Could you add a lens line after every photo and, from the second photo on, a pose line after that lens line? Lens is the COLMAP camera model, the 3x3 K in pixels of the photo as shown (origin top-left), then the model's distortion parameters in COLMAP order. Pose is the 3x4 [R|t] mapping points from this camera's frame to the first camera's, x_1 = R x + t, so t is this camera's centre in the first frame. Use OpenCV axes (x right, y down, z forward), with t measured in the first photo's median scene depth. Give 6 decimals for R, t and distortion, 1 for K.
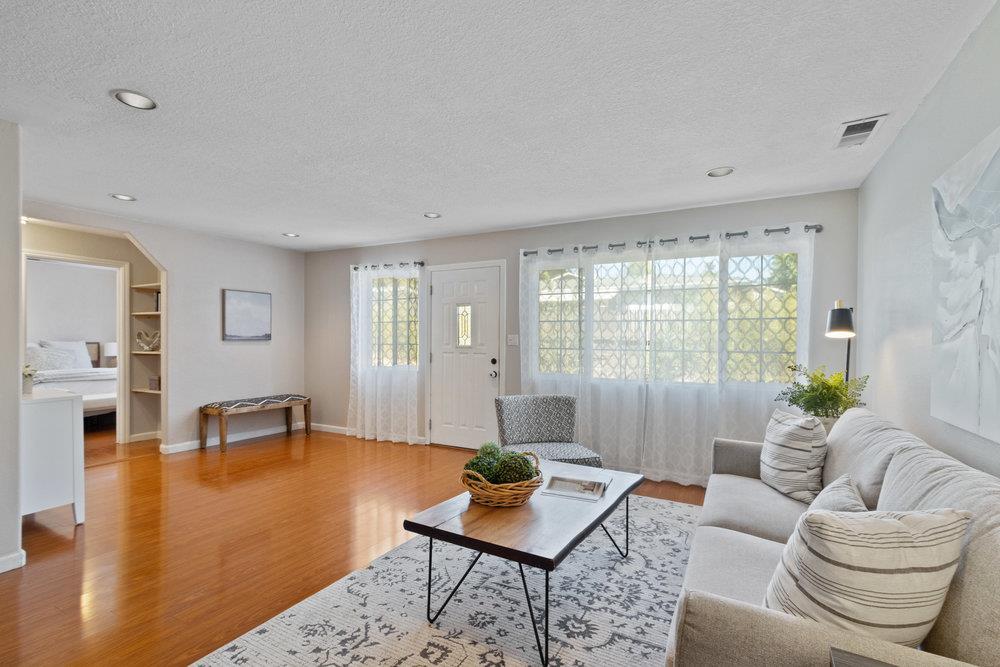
lens RADIAL K [[456.9, 0, 496.9], [0, 456.9, 338.8], [0, 0, 1]] dist [0.000744, 0.000243]
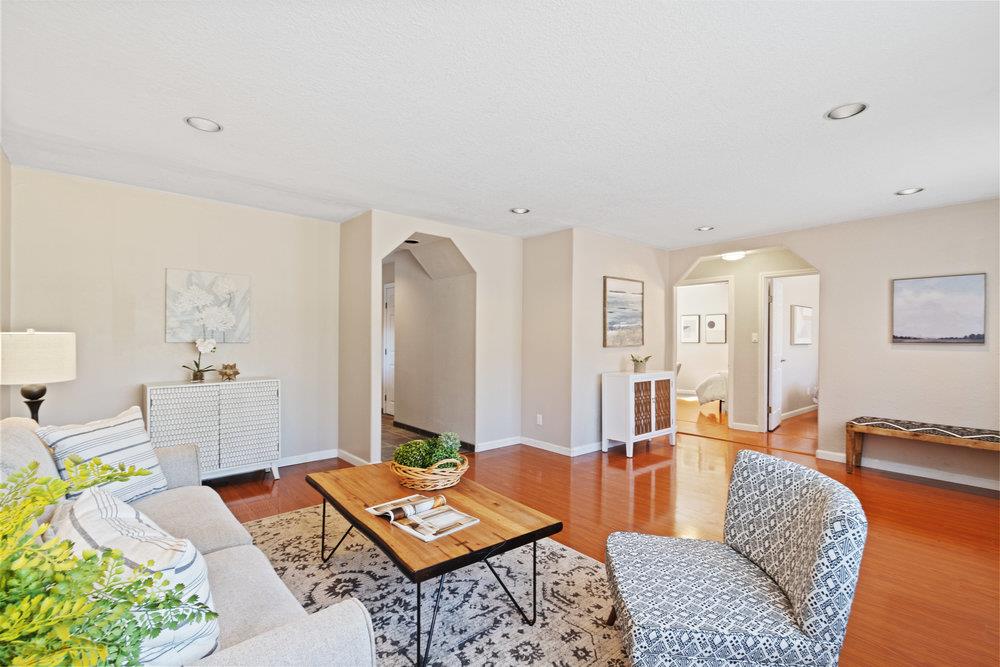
lens RADIAL K [[456.9, 0, 496.9], [0, 456.9, 338.8], [0, 0, 1]] dist [0.000744, 0.000243]
pose [[-0.346720, -0.005485, -0.937953, 0.411037], [-0.010409, 0.999944, -0.001999, 0.005152], [0.937911, 0.009070, -0.346757, 0.647757]]
